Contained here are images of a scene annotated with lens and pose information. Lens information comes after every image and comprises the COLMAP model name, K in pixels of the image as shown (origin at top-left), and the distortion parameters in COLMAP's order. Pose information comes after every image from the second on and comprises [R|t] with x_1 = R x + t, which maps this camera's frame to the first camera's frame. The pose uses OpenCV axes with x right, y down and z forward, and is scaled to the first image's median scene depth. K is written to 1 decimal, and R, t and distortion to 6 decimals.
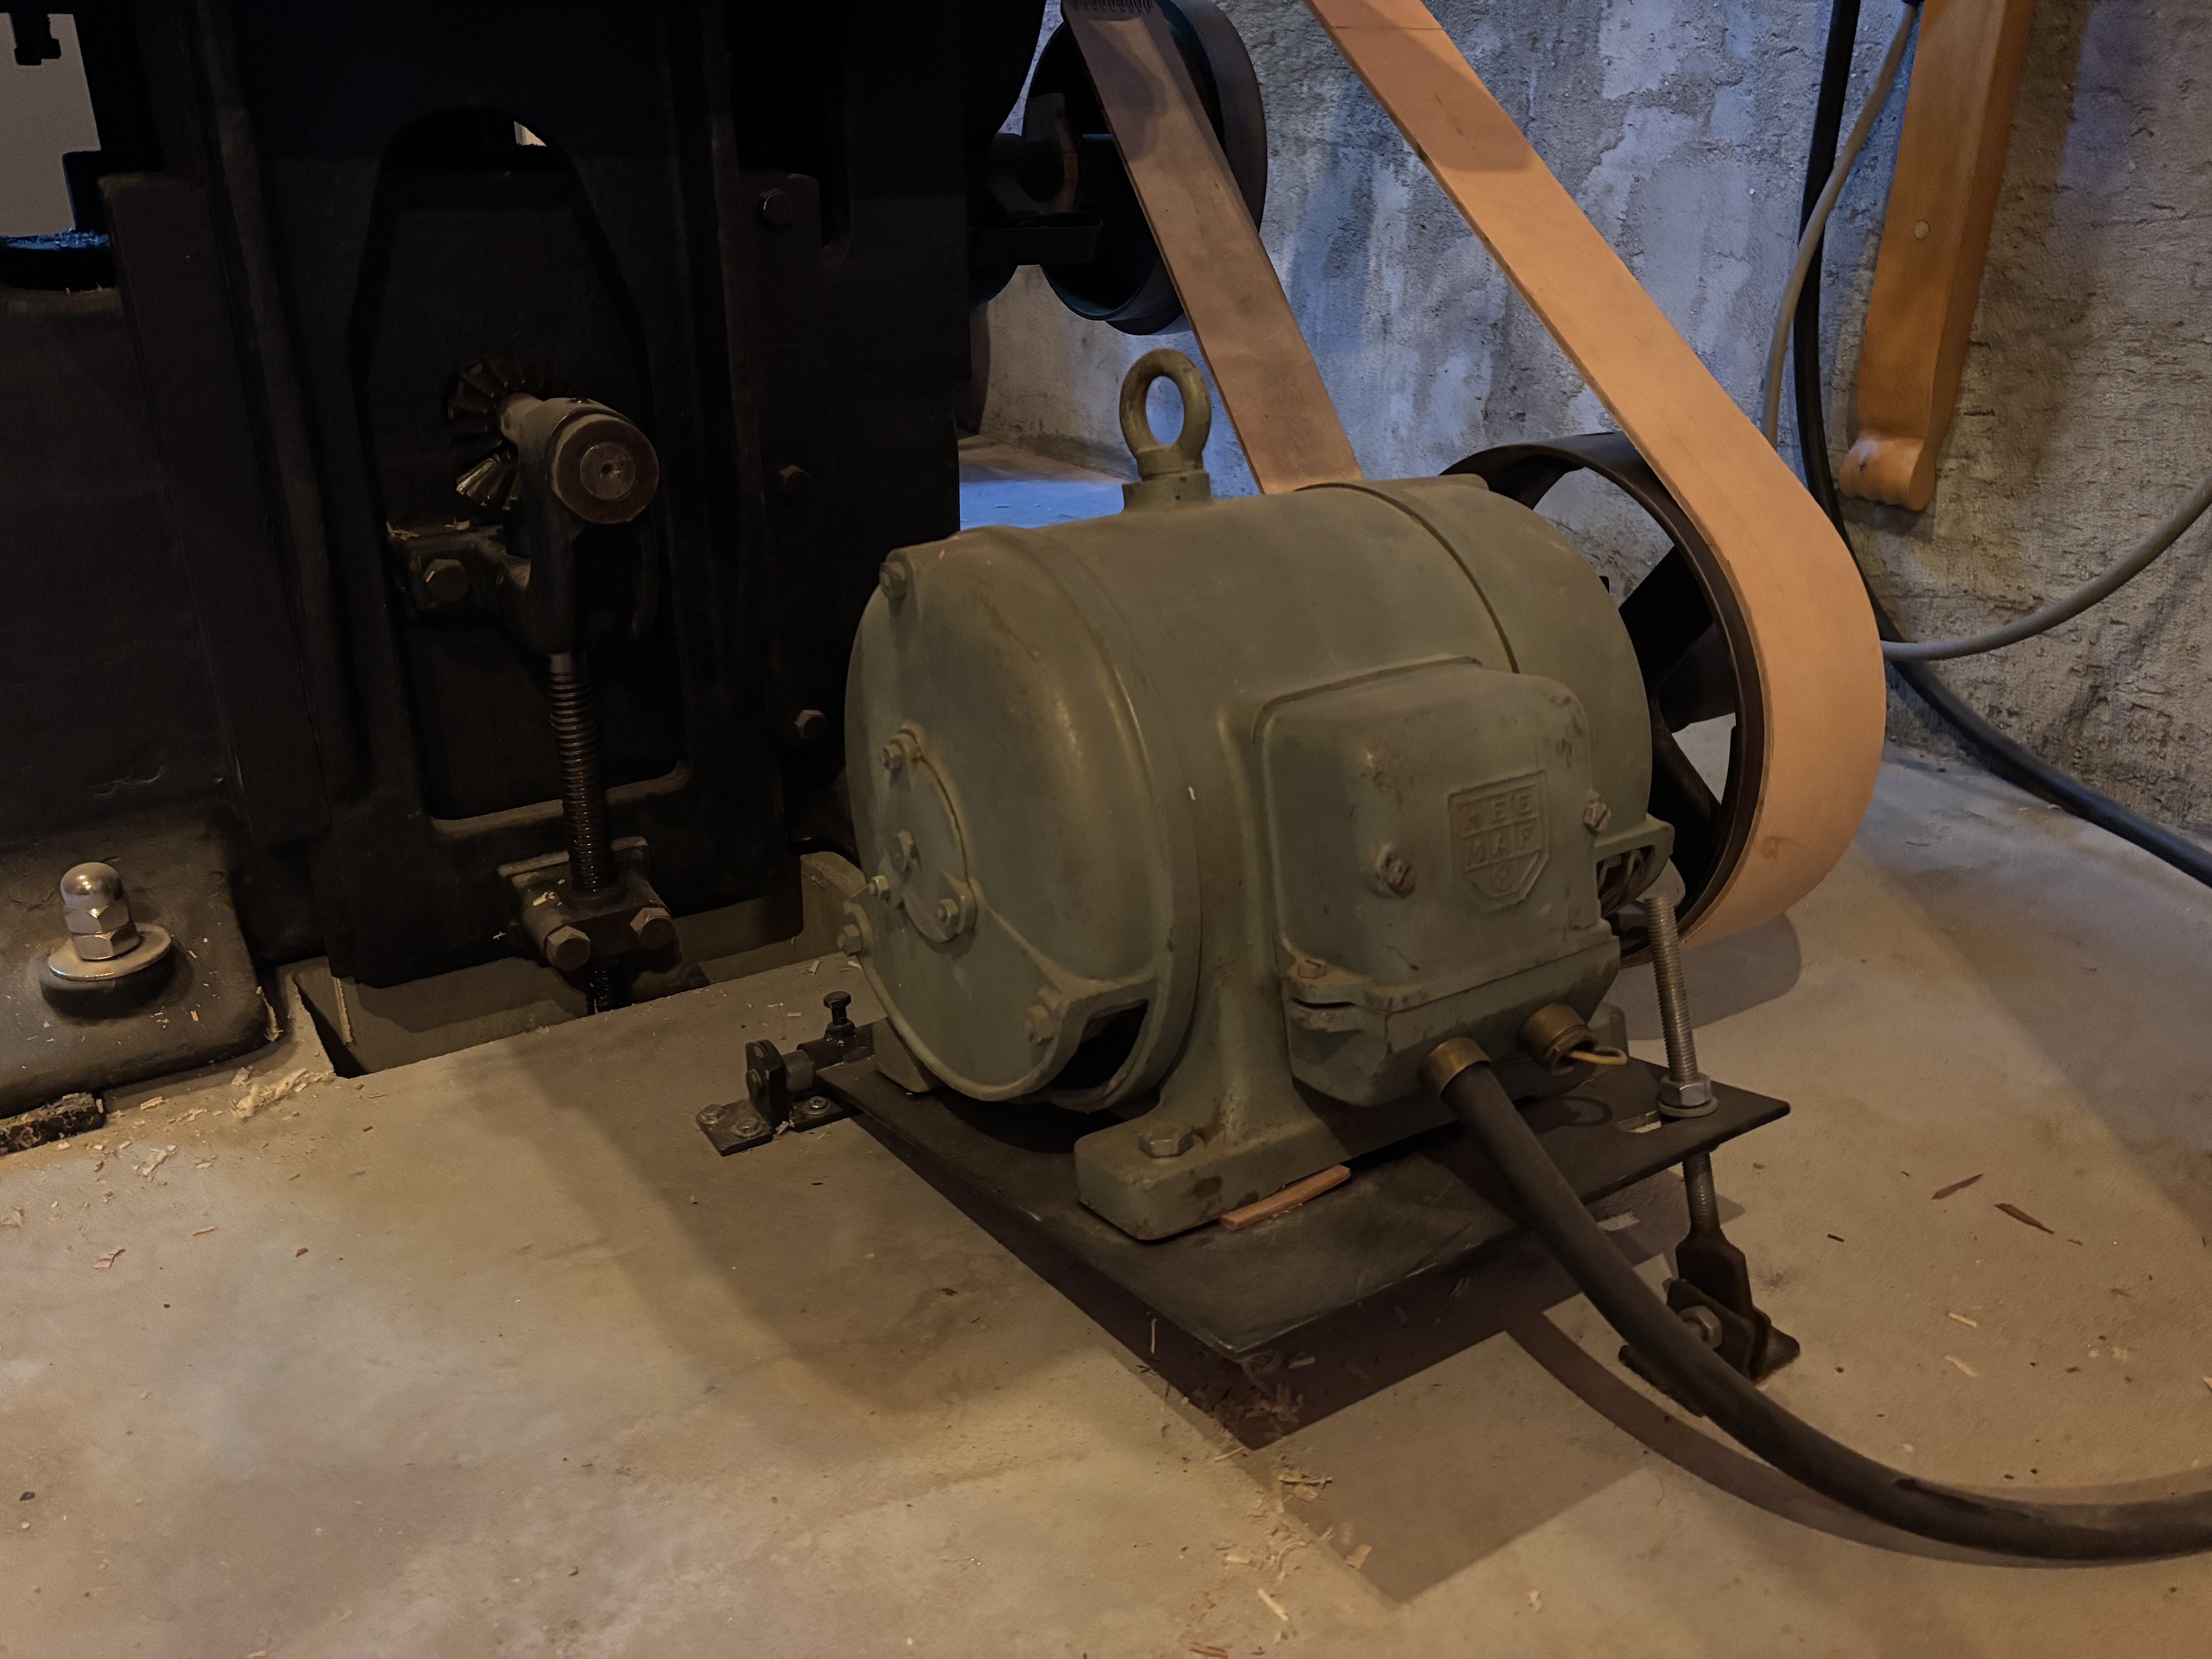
lens RADIAL K [[1627.7, 0, 1106.0], [0, 1627.7, 829.5], [0, 0, 1]] dist [0.057614, -0.065578]
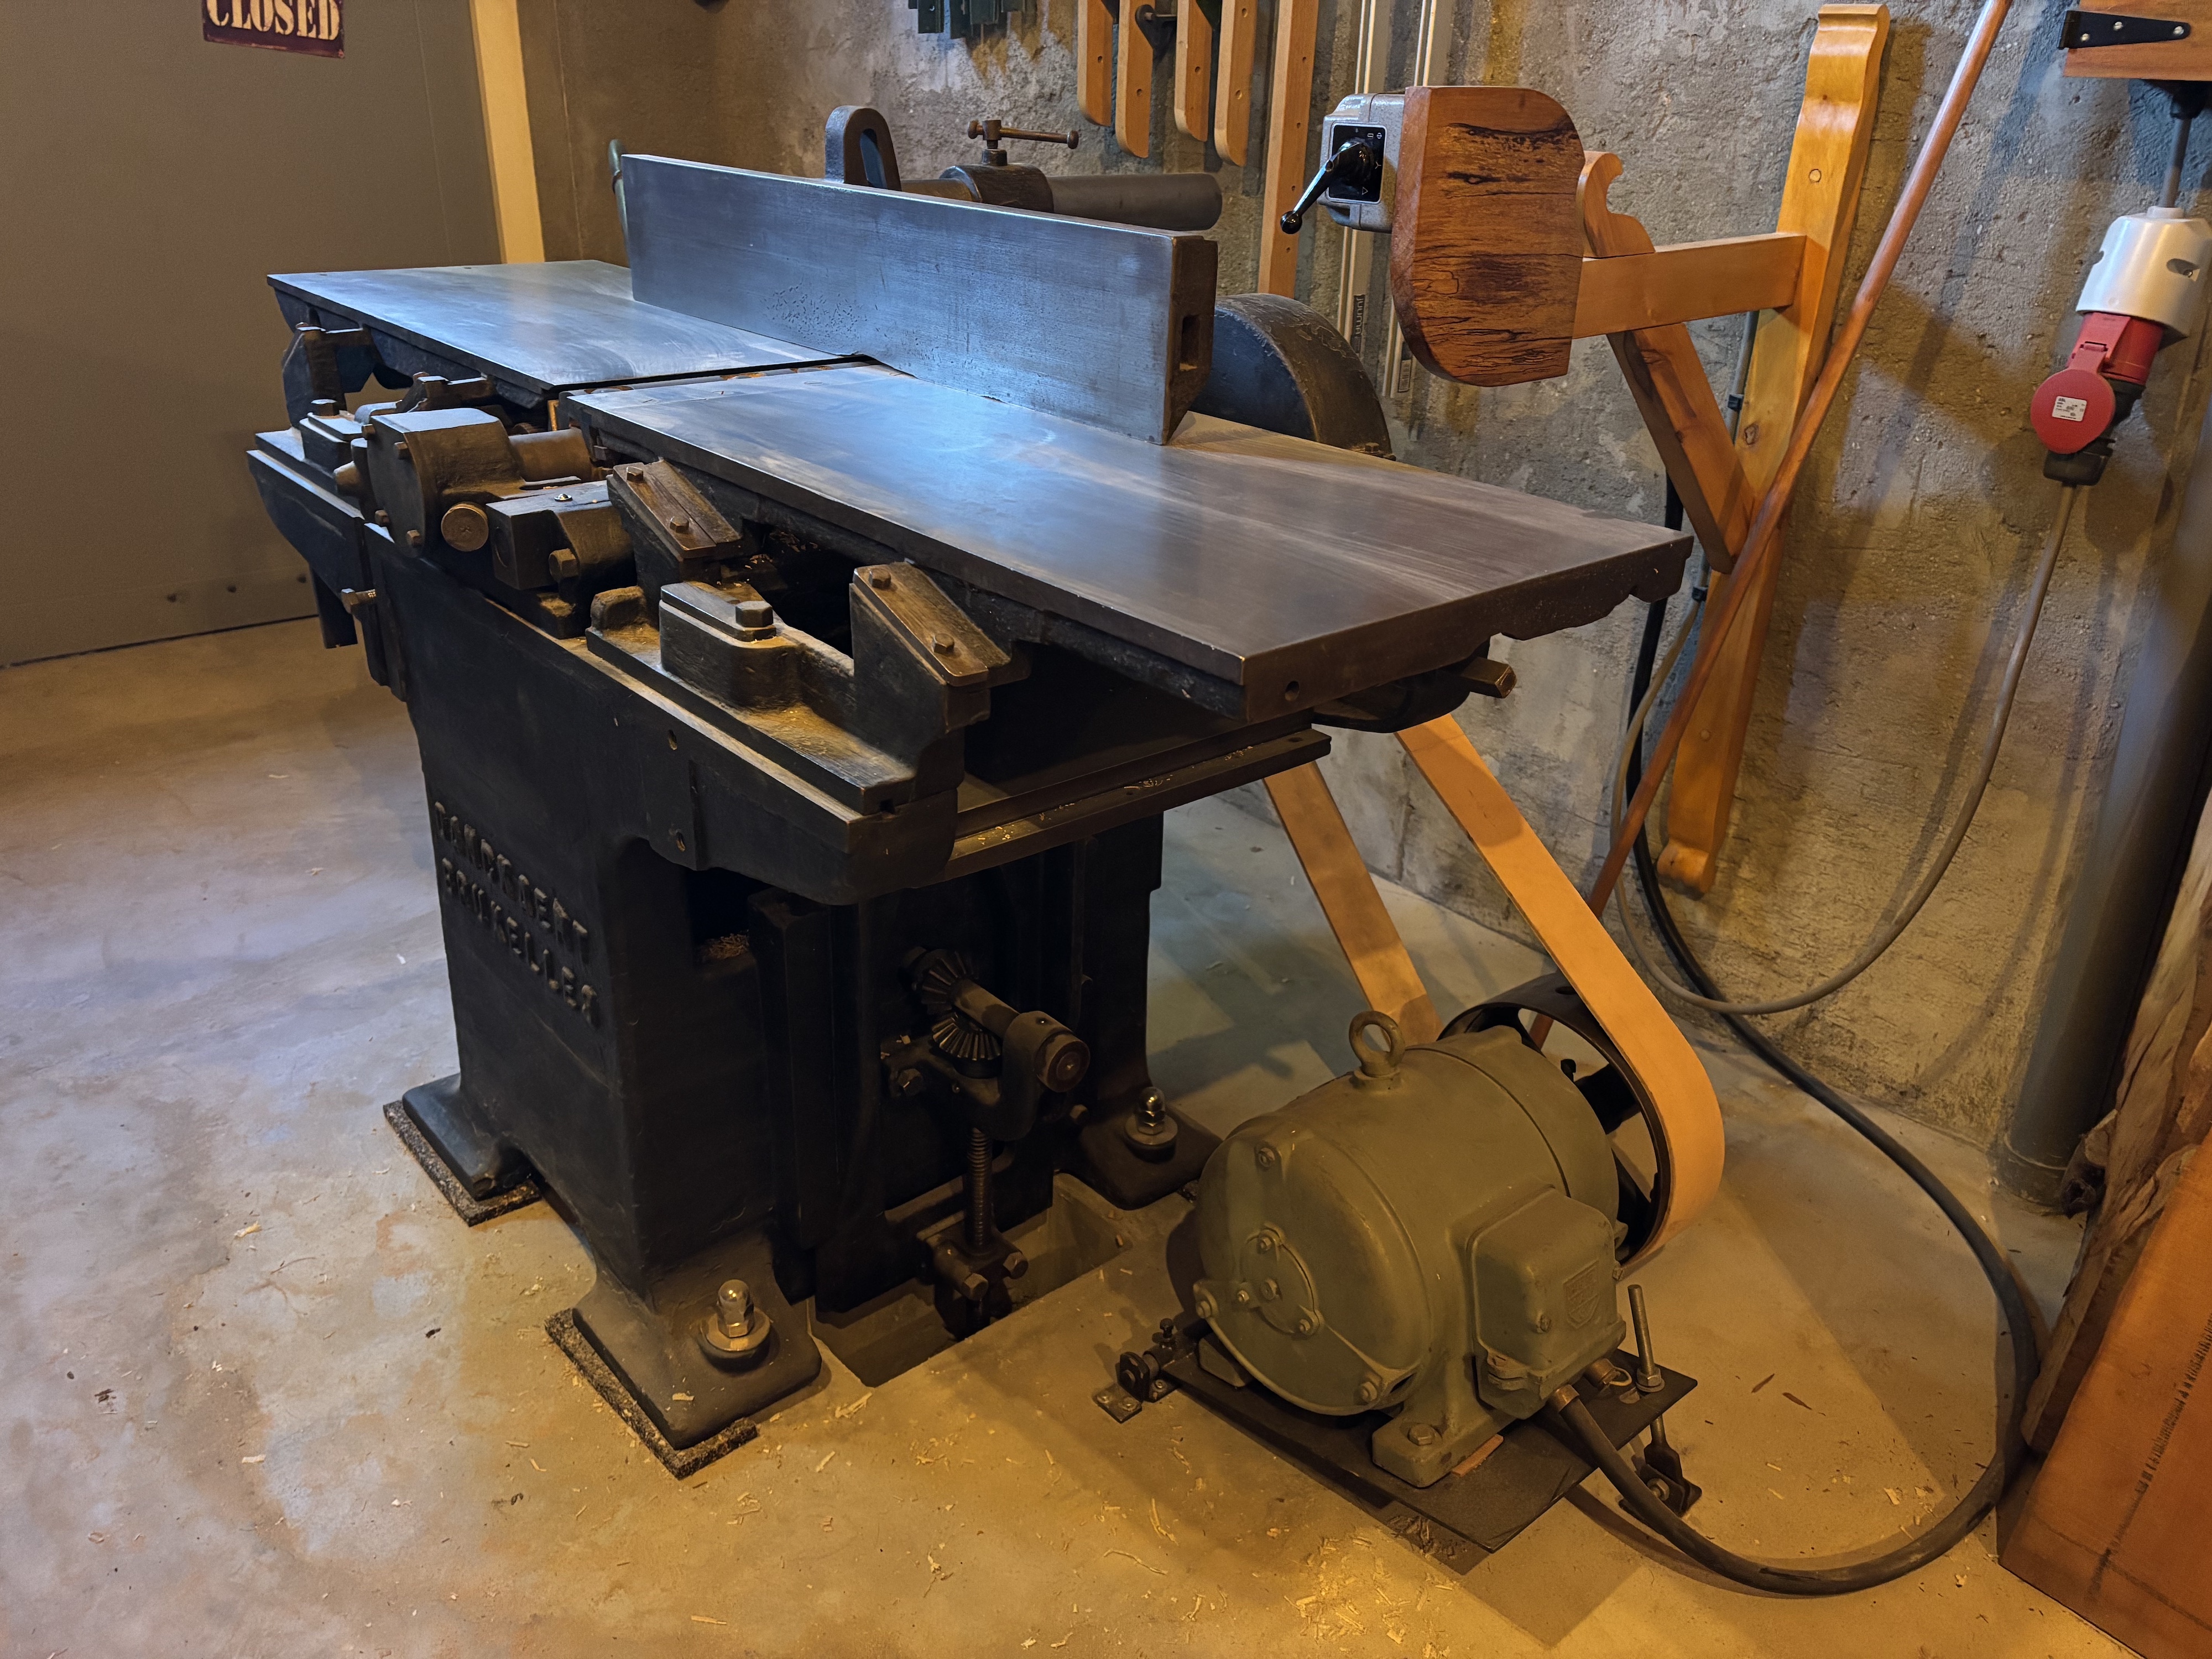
lens RADIAL K [[1640.1, 0, 1106.0], [0, 1640.1, 829.5], [0, 0, 1]] dist [0.056547, -0.055972]
pose [[0.987352, -0.042090, 0.152857, -0.358949], [0.037077, 0.998682, 0.035496, -0.369131], [-0.154150, -0.029379, 0.987611, -0.546844]]
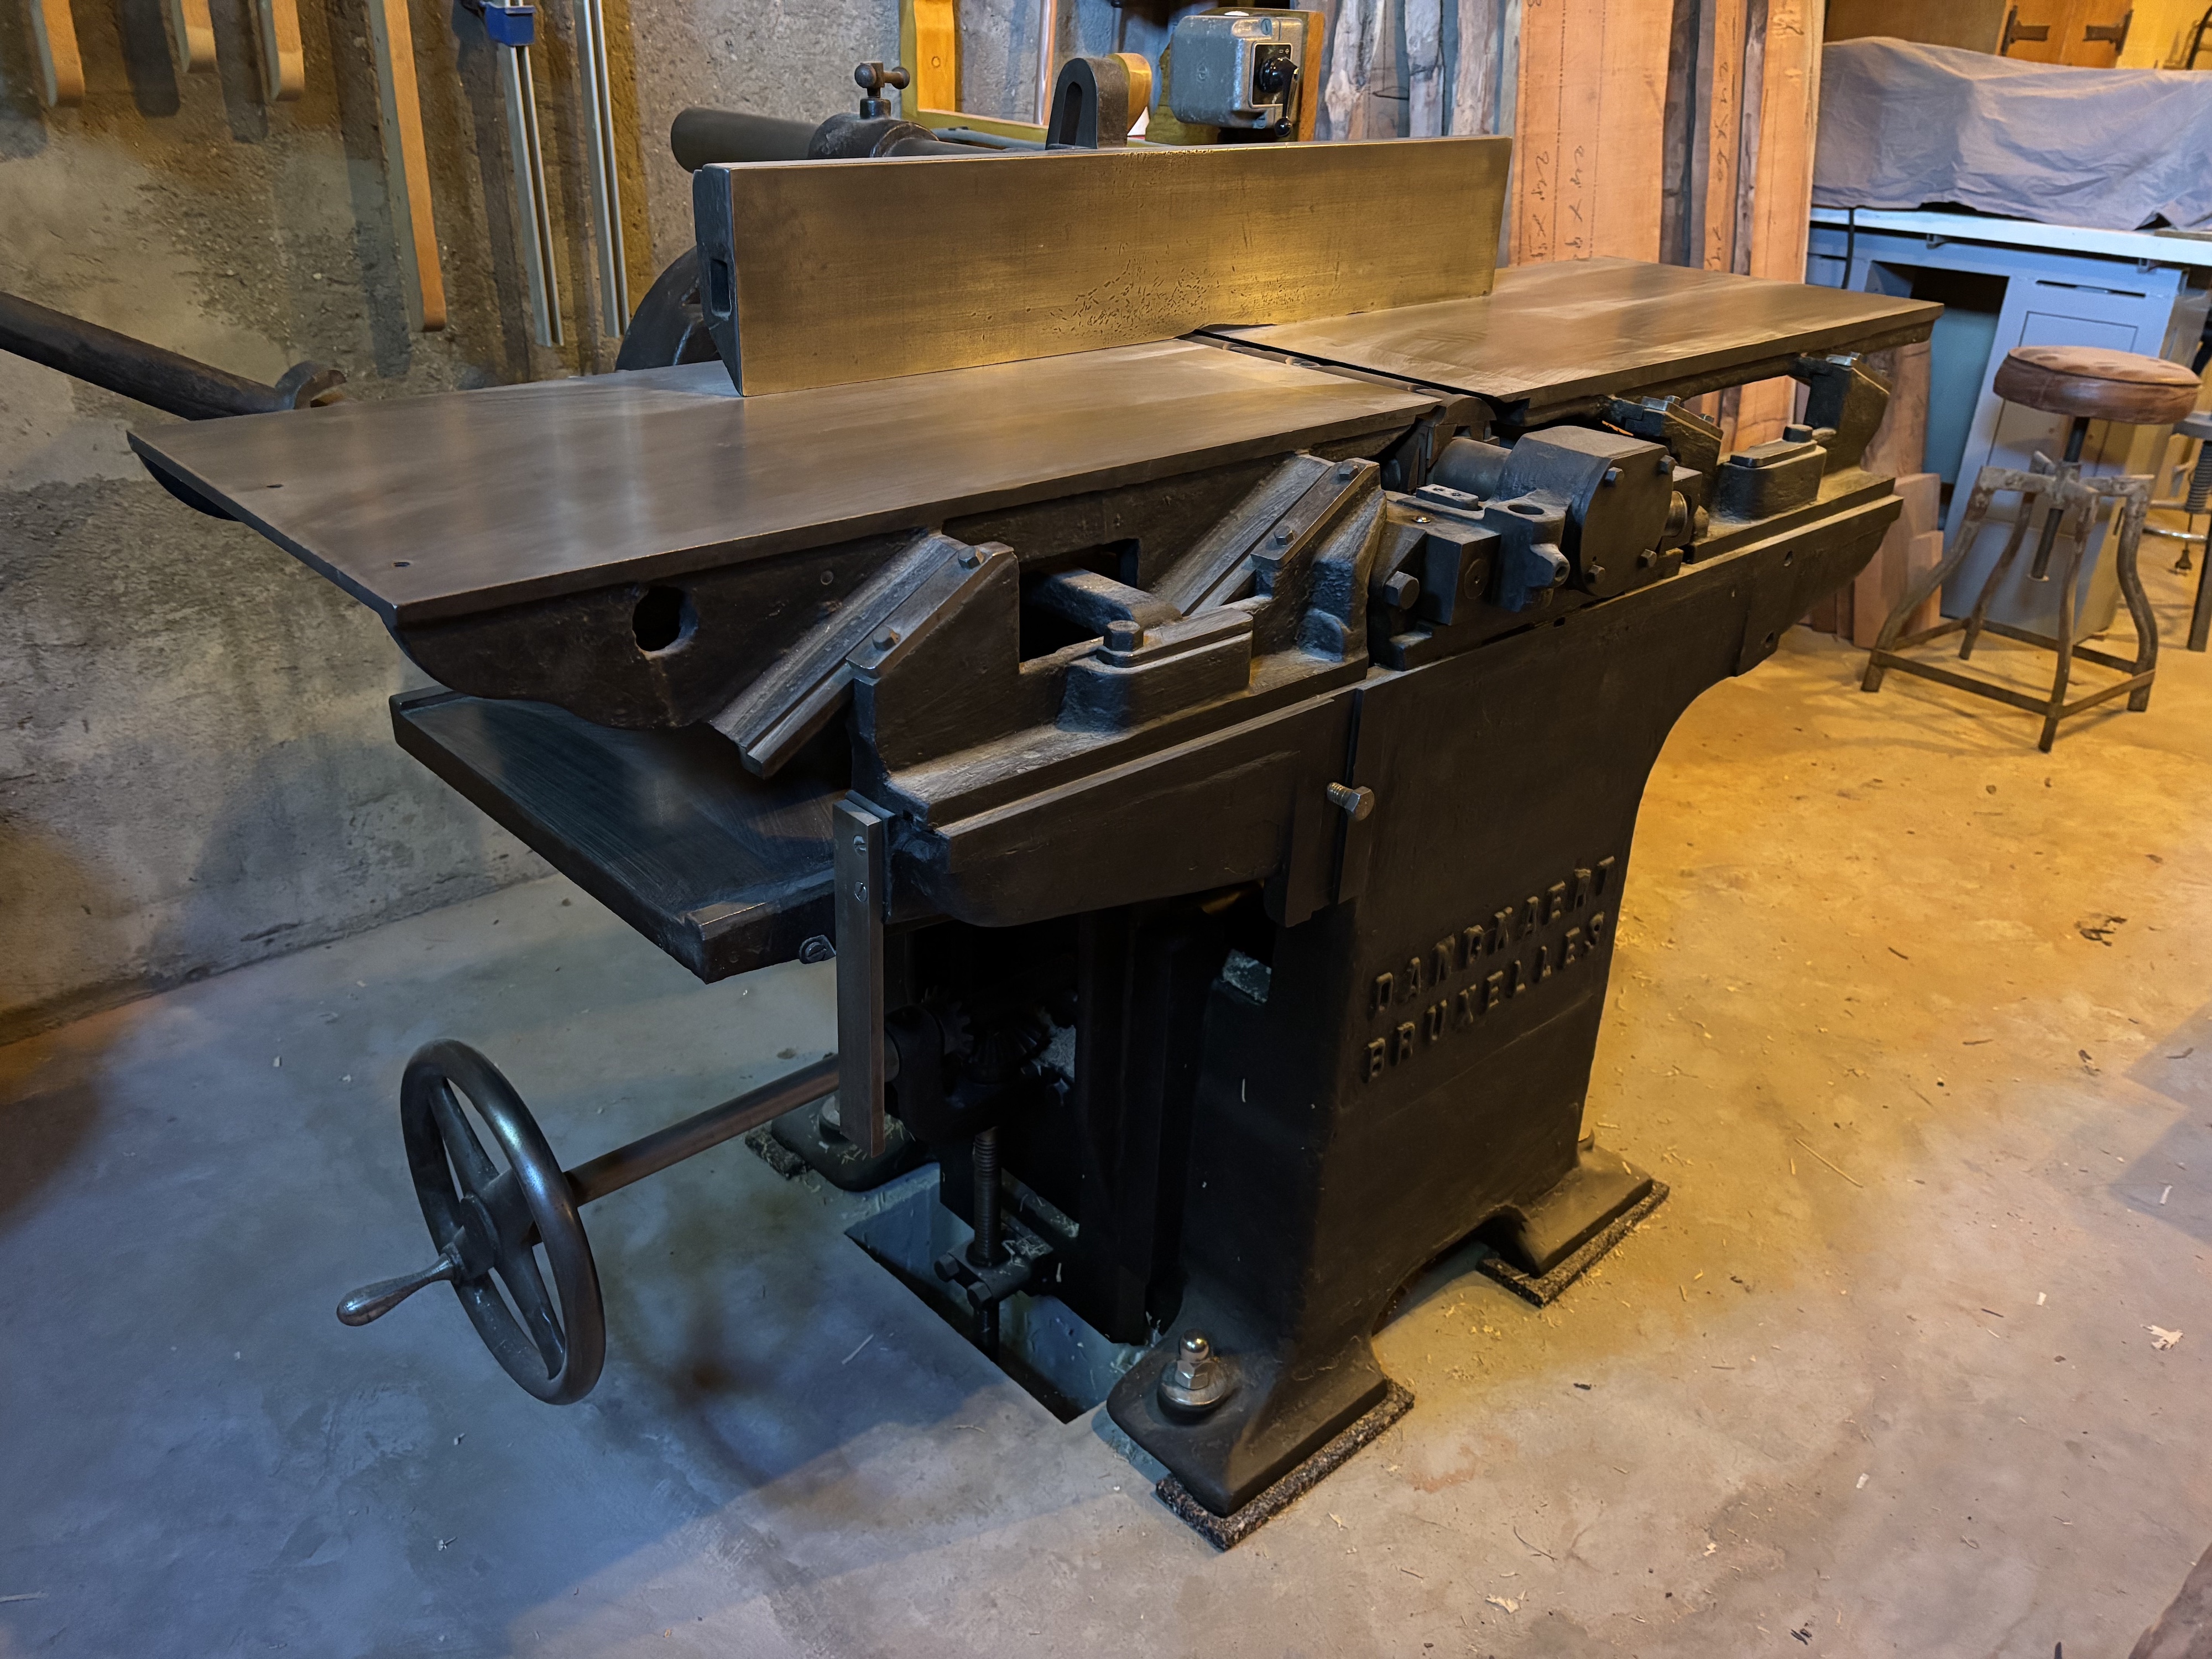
lens RADIAL K [[1678.4, 0, 1106.0], [0, 1678.4, 829.5], [0, 0, 1]] dist [0.046142, 0.001303]
pose [[-0.191013, -0.446138, 0.874343, -1.605402], [0.357922, 0.797759, 0.485254, -1.054469], [-0.914005, 0.405637, 0.007301, 1.021219]]
